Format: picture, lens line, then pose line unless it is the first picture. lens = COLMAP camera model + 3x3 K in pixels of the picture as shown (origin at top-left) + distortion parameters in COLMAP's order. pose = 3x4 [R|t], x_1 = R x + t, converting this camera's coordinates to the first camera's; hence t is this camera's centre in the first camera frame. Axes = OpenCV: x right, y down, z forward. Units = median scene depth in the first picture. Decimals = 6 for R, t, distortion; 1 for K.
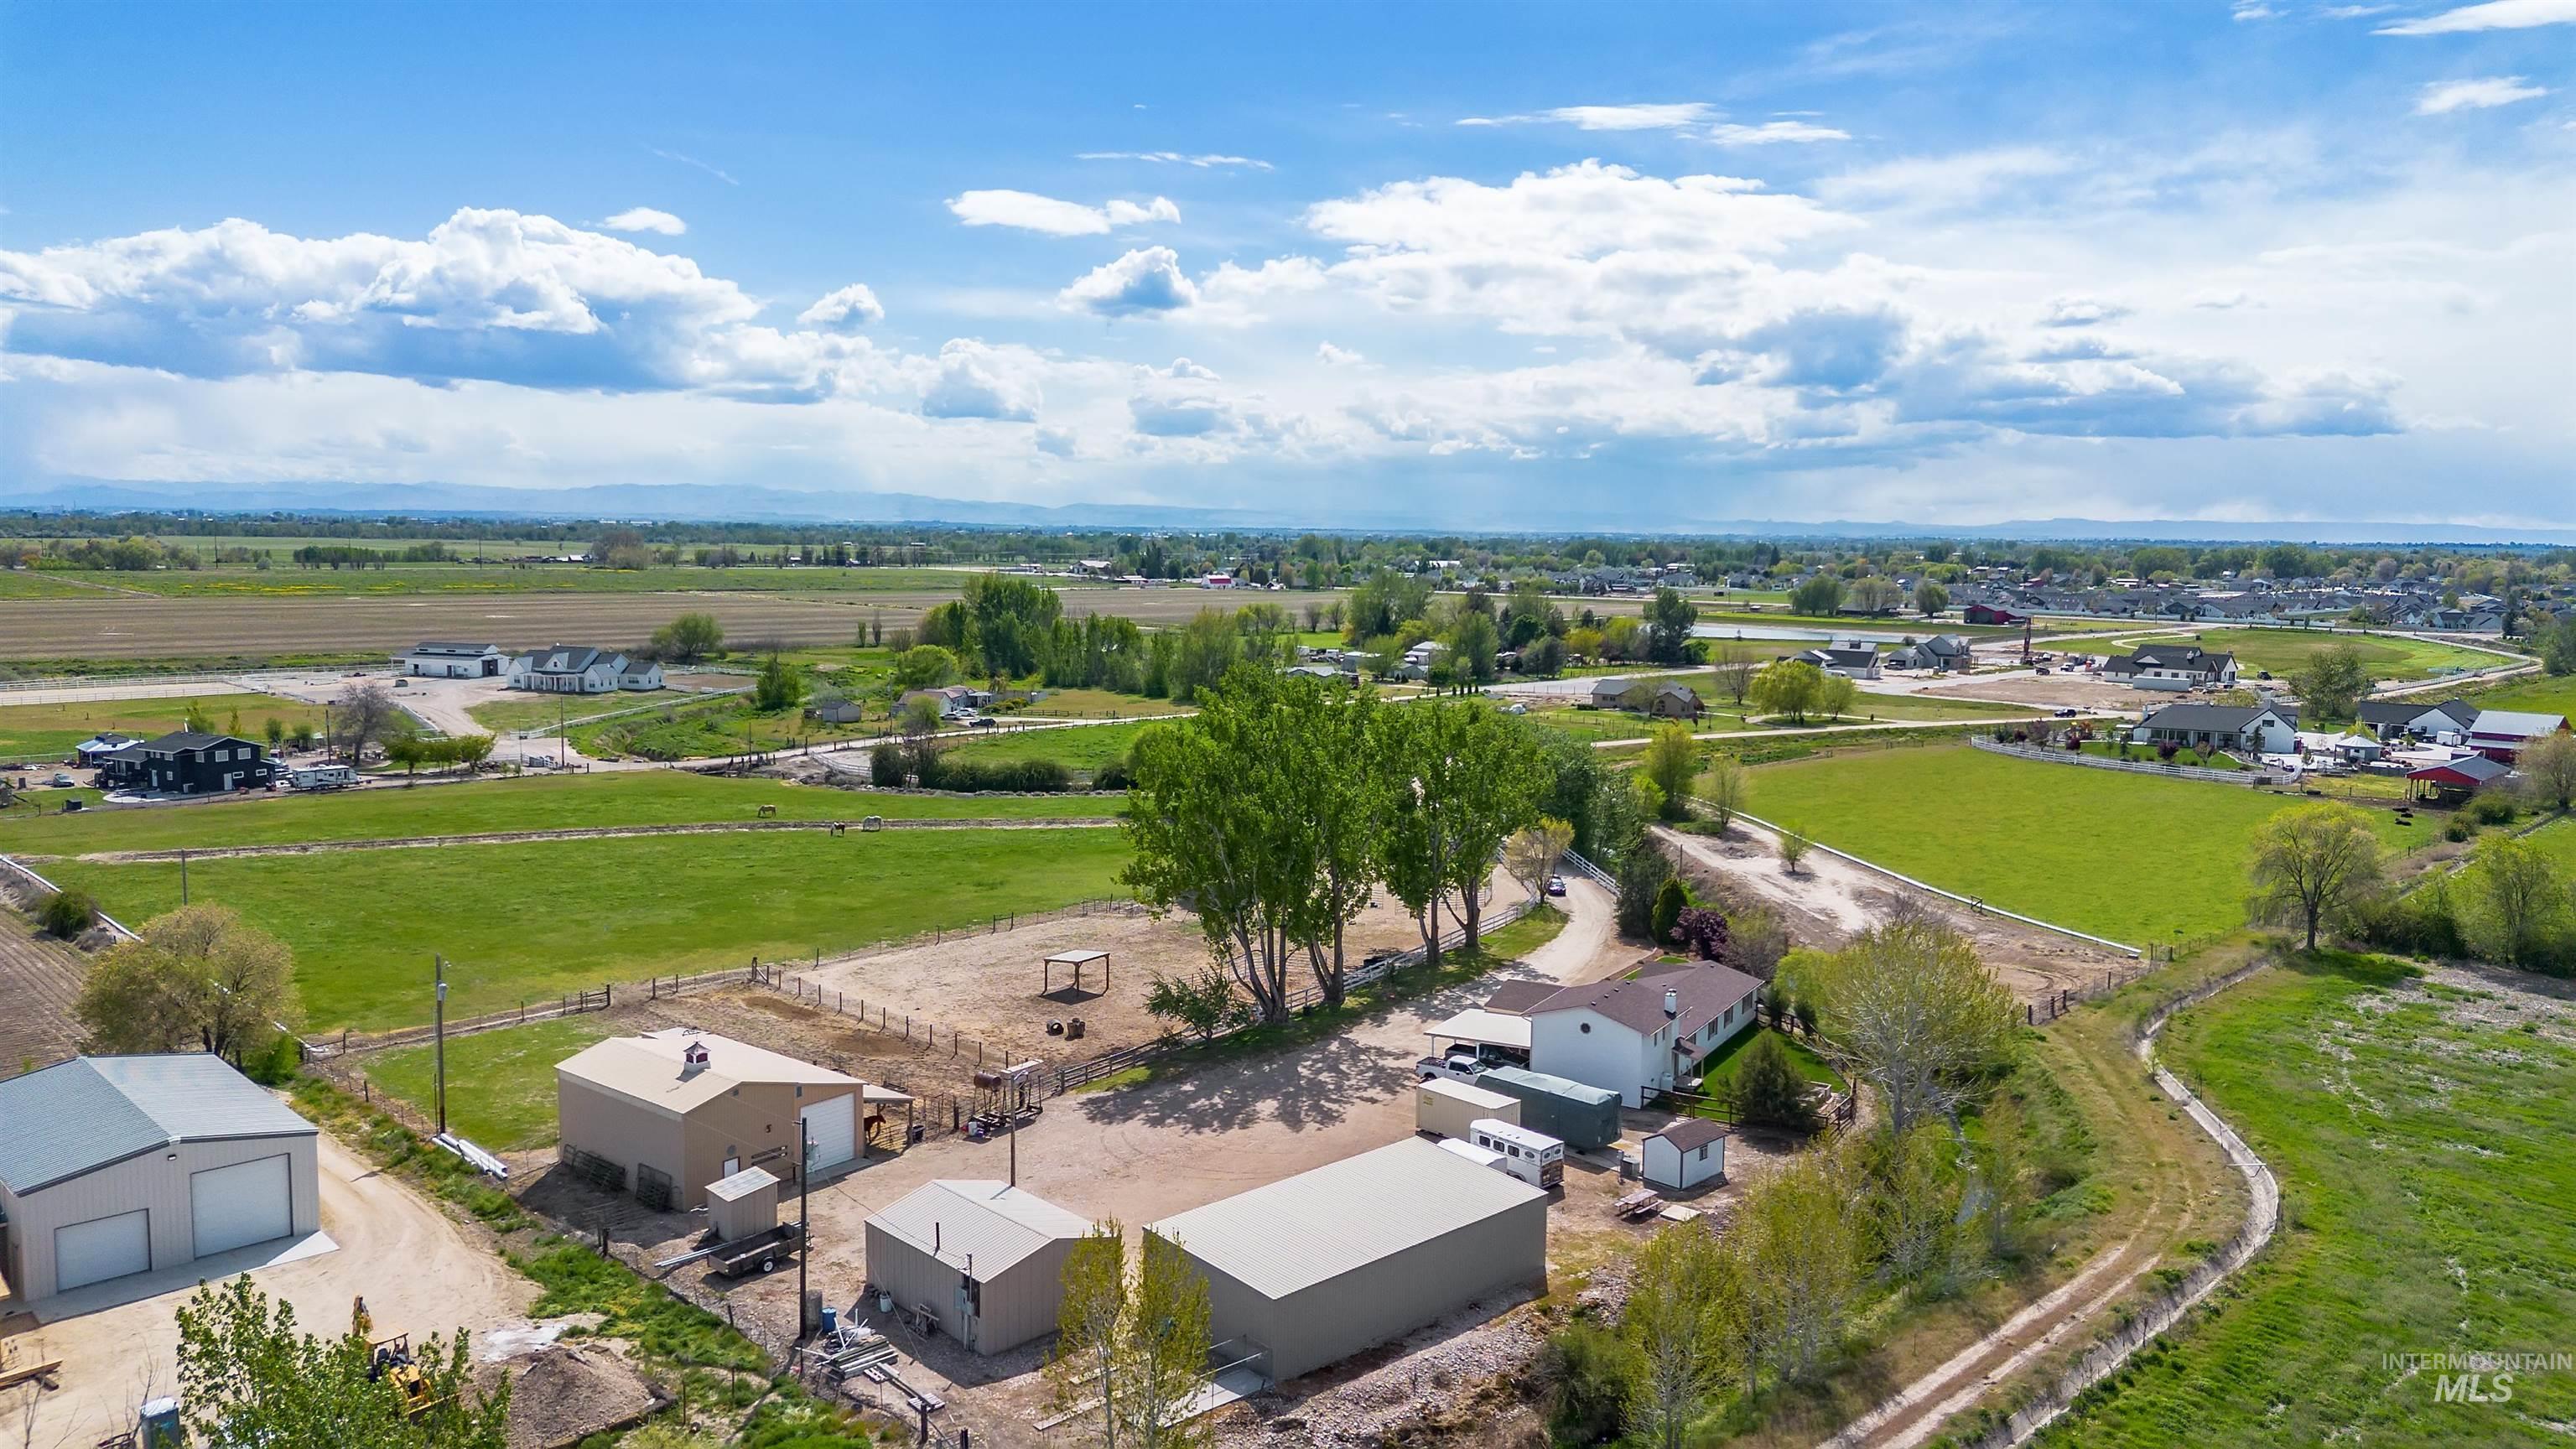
lens RADIAL K [[1819.8, 0, 1288.0], [0, 1819.8, 724.5], [0, 0, 1]] dist [0.072667, -0.070724]
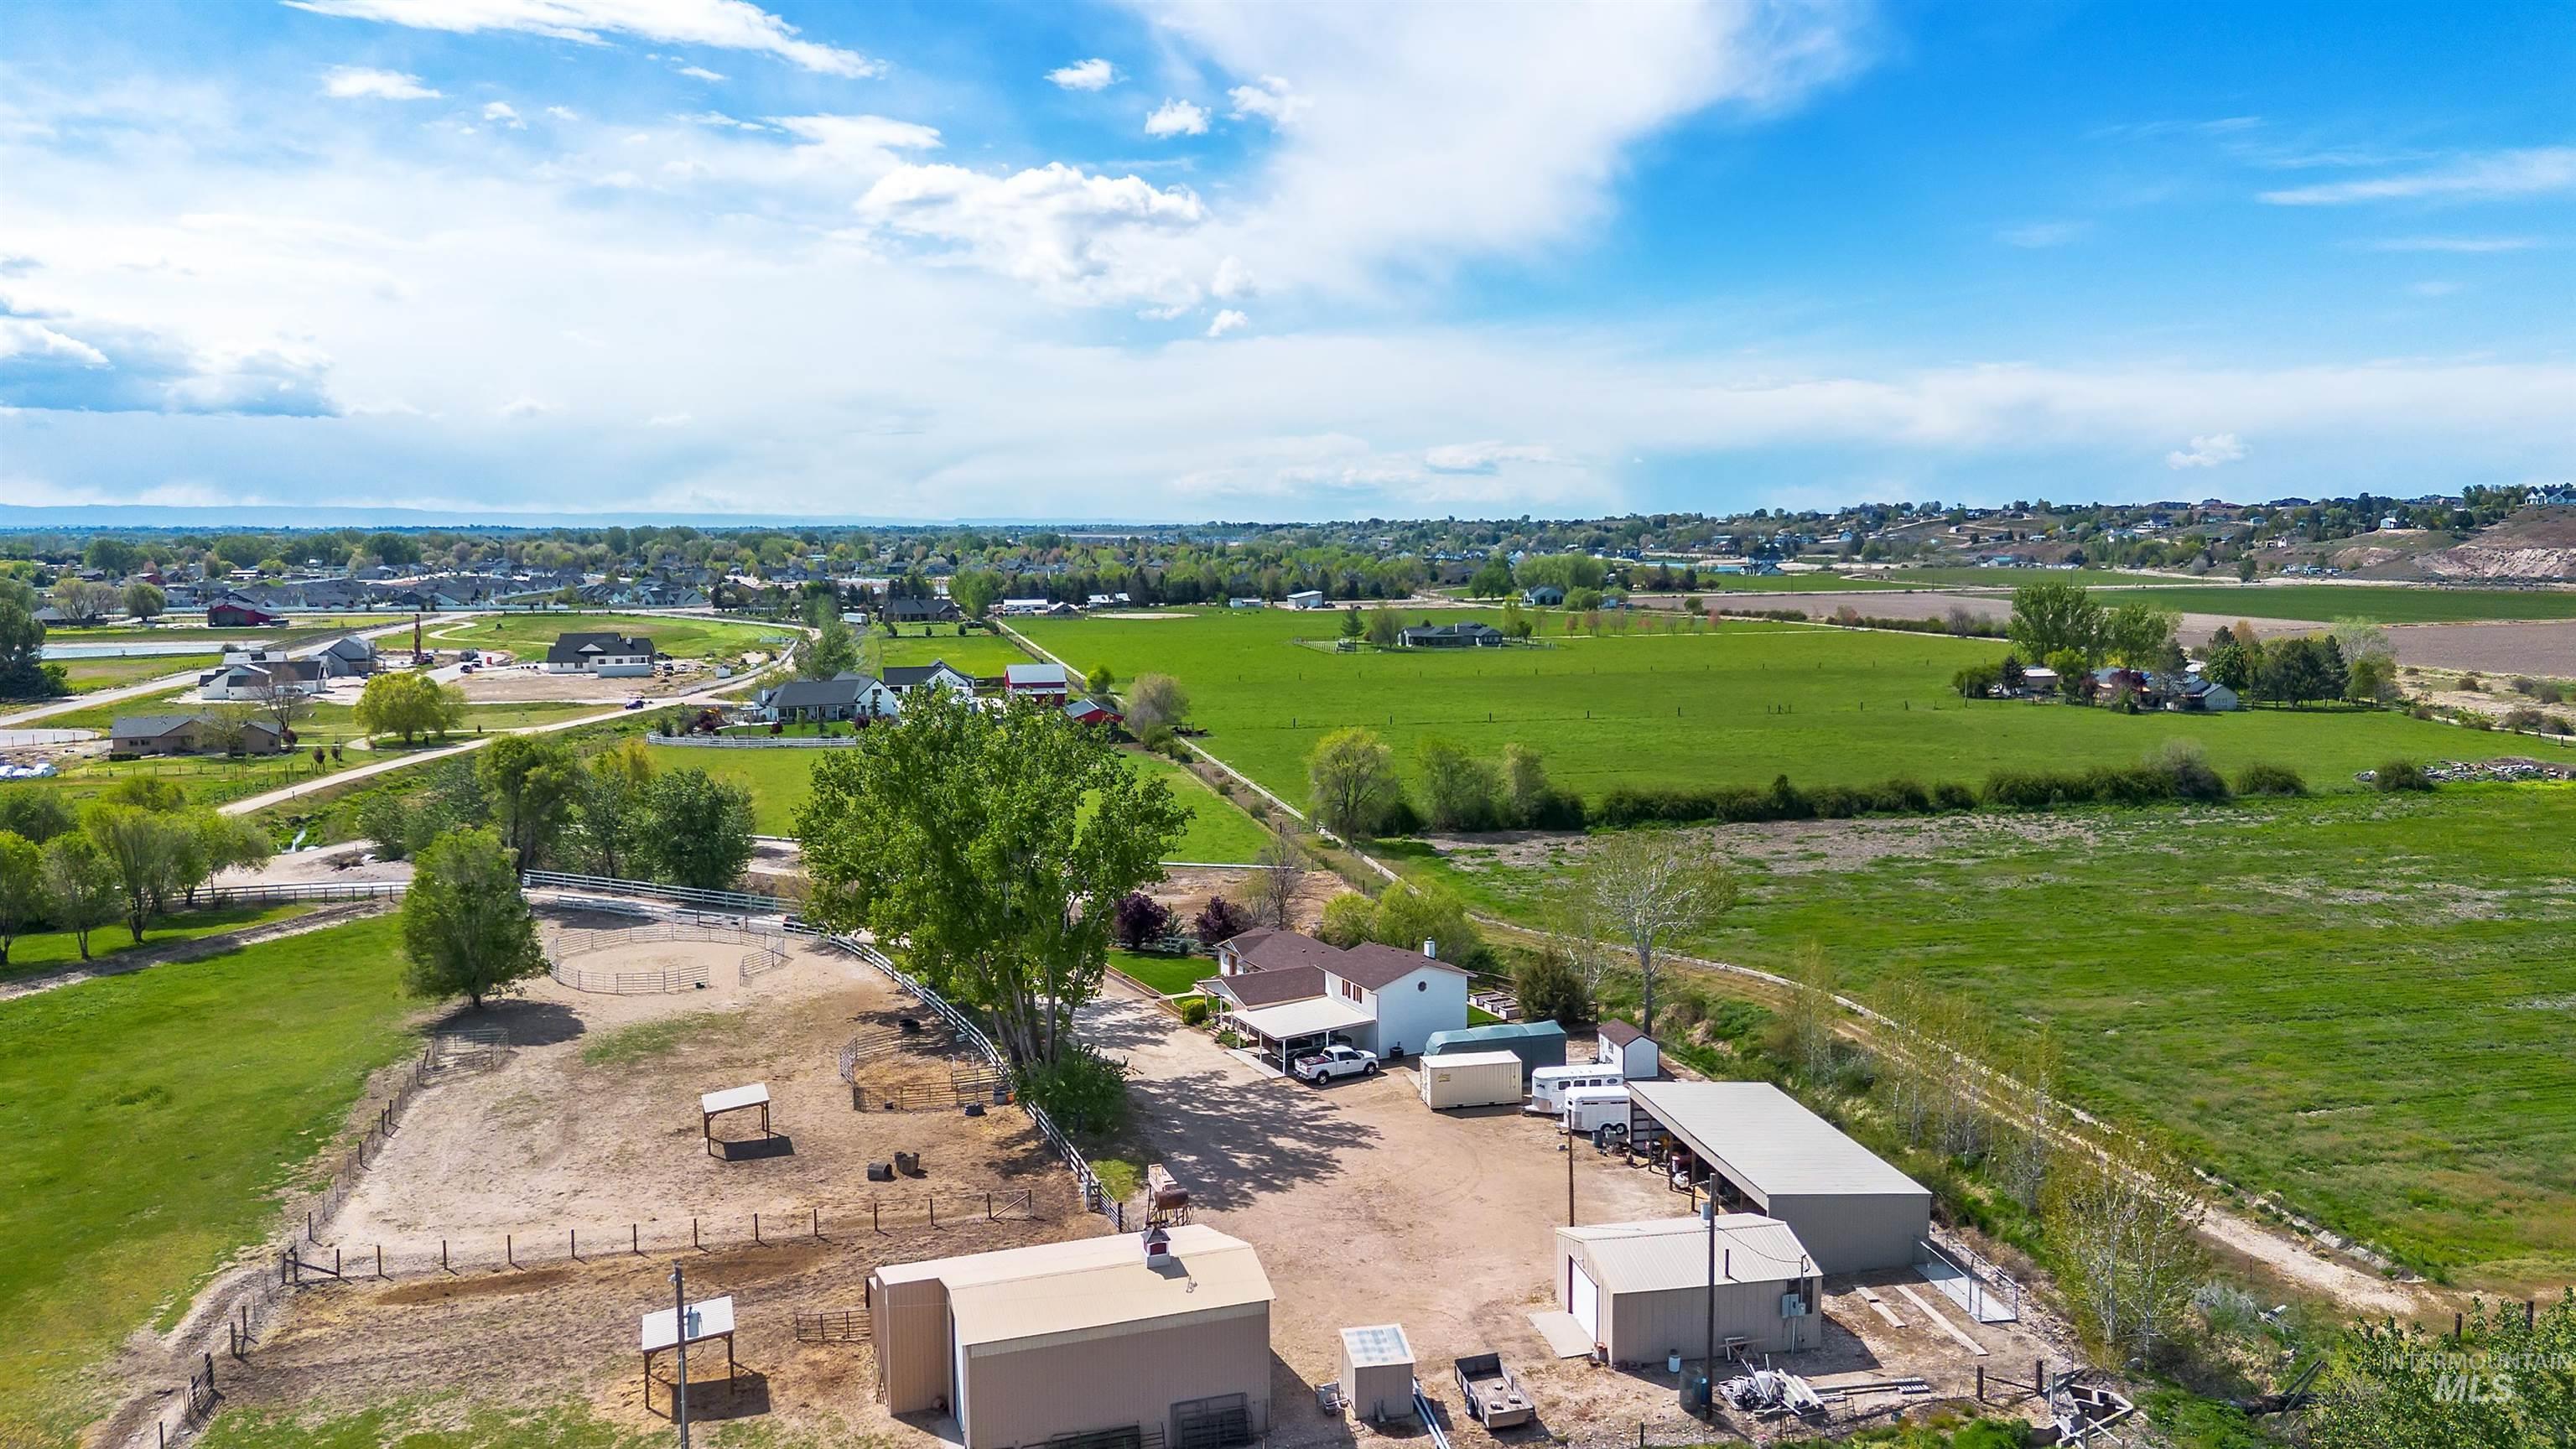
lens RADIAL K [[1896.6, 0, 1288.0], [0, 1896.6, 724.5], [0, 0, 1]] dist [0.171038, -0.192133]
pose [[0.527177, -0.105388, 0.843195, -0.611895], [0.103666, 0.992844, 0.059279, -0.047544], [-0.843408, 0.056160, 0.534330, 0.344736]]
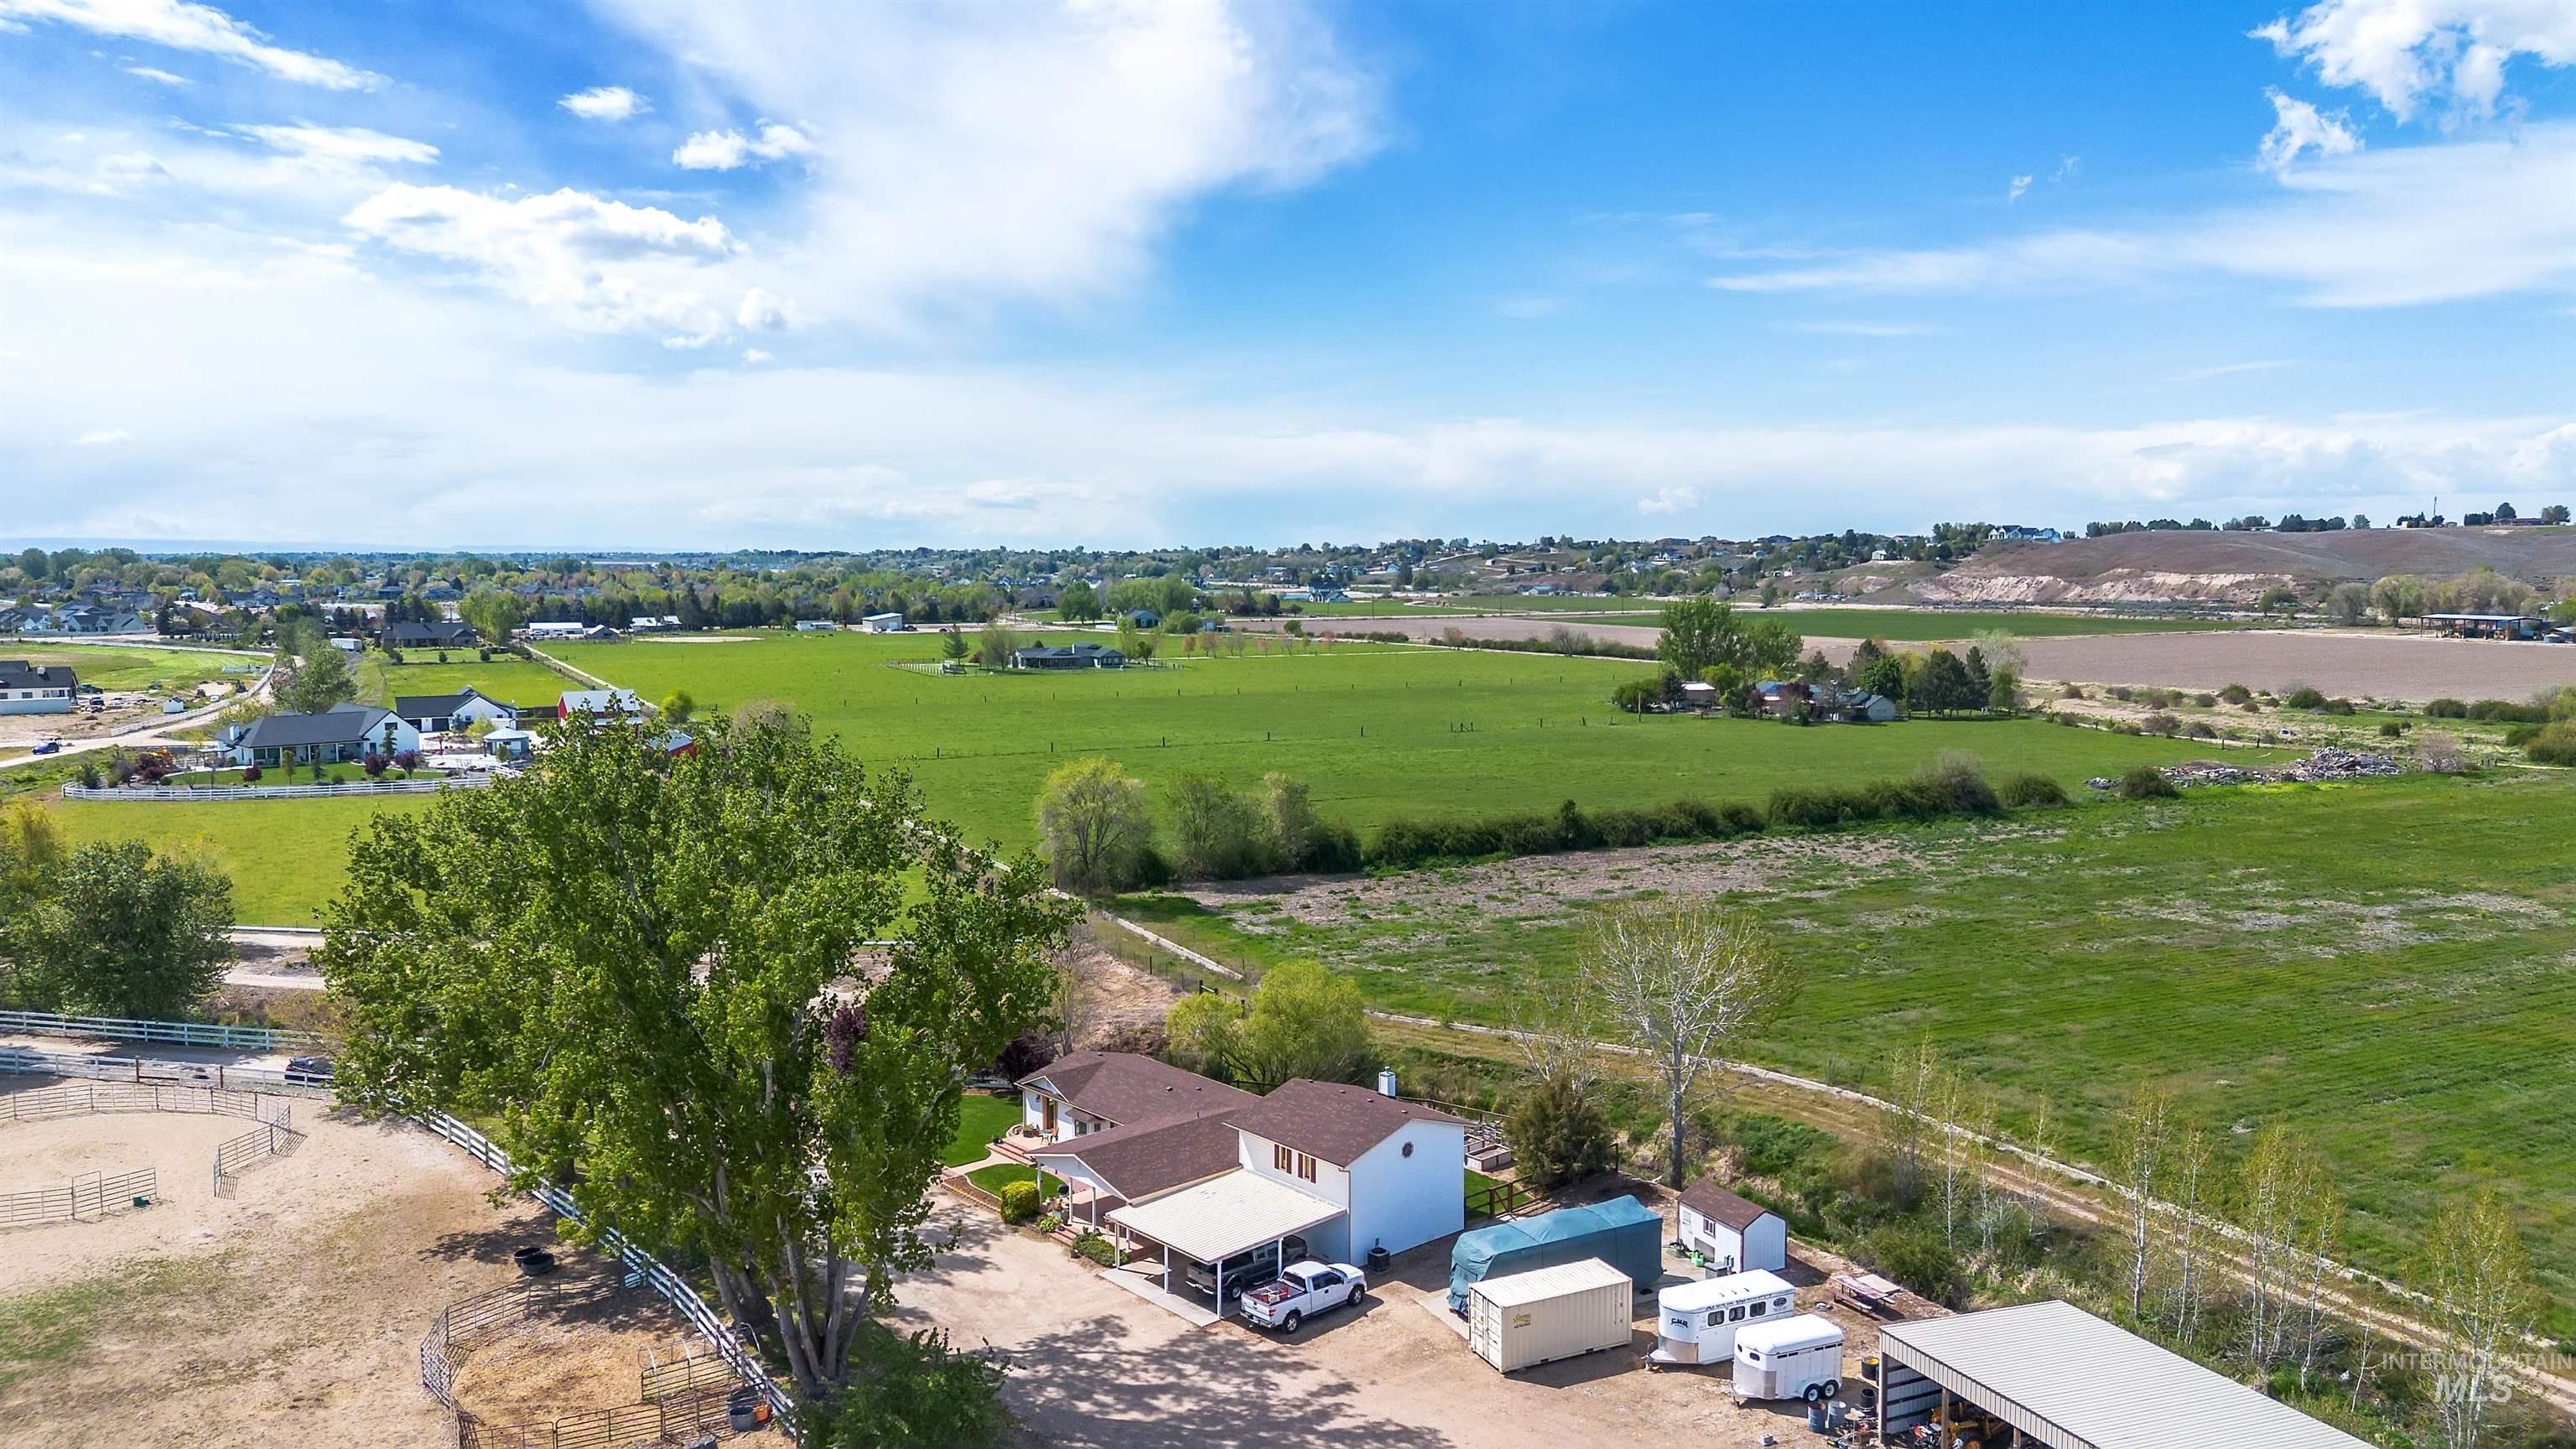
lens RADIAL K [[1718.7, 0, 1330.2], [0, 1718.7, 717.6], [0, 0, 1]] dist [0.083061, -0.055363]
pose [[0.256610, -0.097938, 0.961540, -0.365887], [0.102816, 0.991974, 0.073599, -0.042048], [-0.961031, 0.079975, 0.264620, 0.626153]]
